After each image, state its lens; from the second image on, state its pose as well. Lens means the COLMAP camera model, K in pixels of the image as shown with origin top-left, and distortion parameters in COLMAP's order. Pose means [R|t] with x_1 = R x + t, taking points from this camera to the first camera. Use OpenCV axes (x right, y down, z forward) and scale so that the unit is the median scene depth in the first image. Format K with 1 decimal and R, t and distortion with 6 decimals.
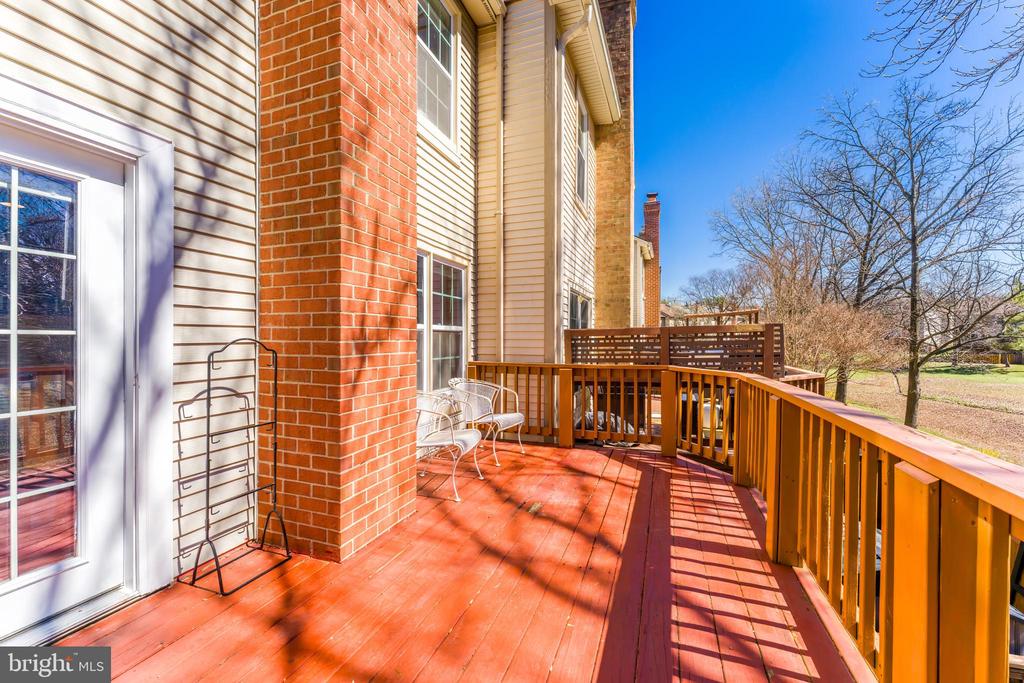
lens RADIAL K [[408.1, 0, 510.2], [0, 408.1, 340.8], [0, 0, 1]] dist [-0.004755, 0.000171]
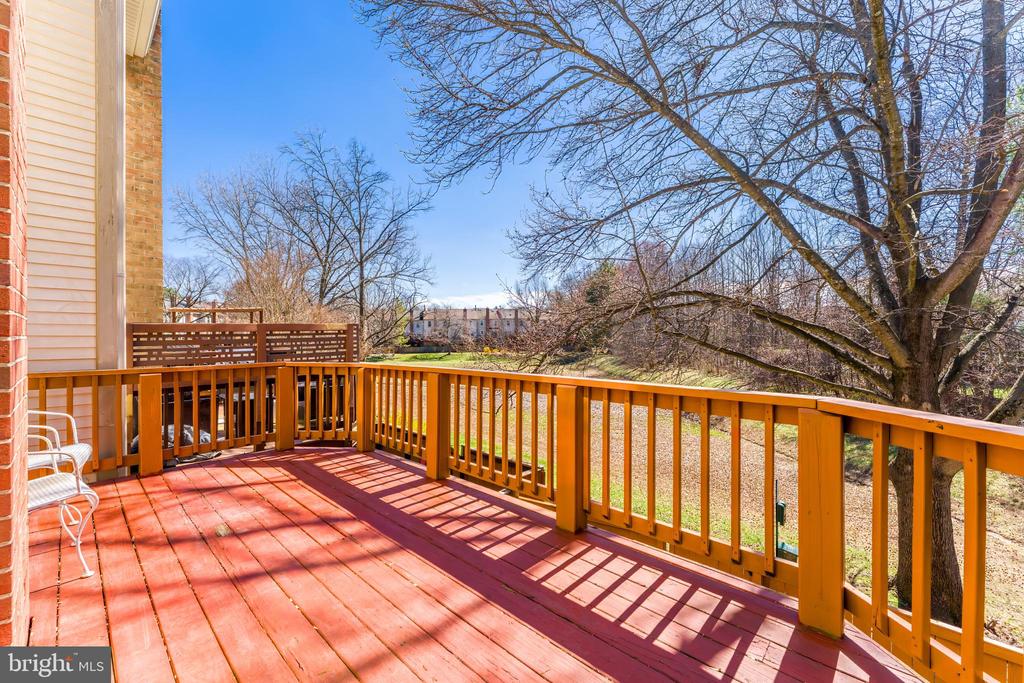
lens RADIAL K [[408.1, 0, 518.1], [0, 408.1, 342.4], [0, 0, 1]] dist [-0.004755, 0.000171]
pose [[0.371339, -0.012443, 0.928414, -0.427550], [0.004069, 0.999922, 0.011774, 0.002690], [-0.928489, -0.000594, 0.371360, 0.089397]]
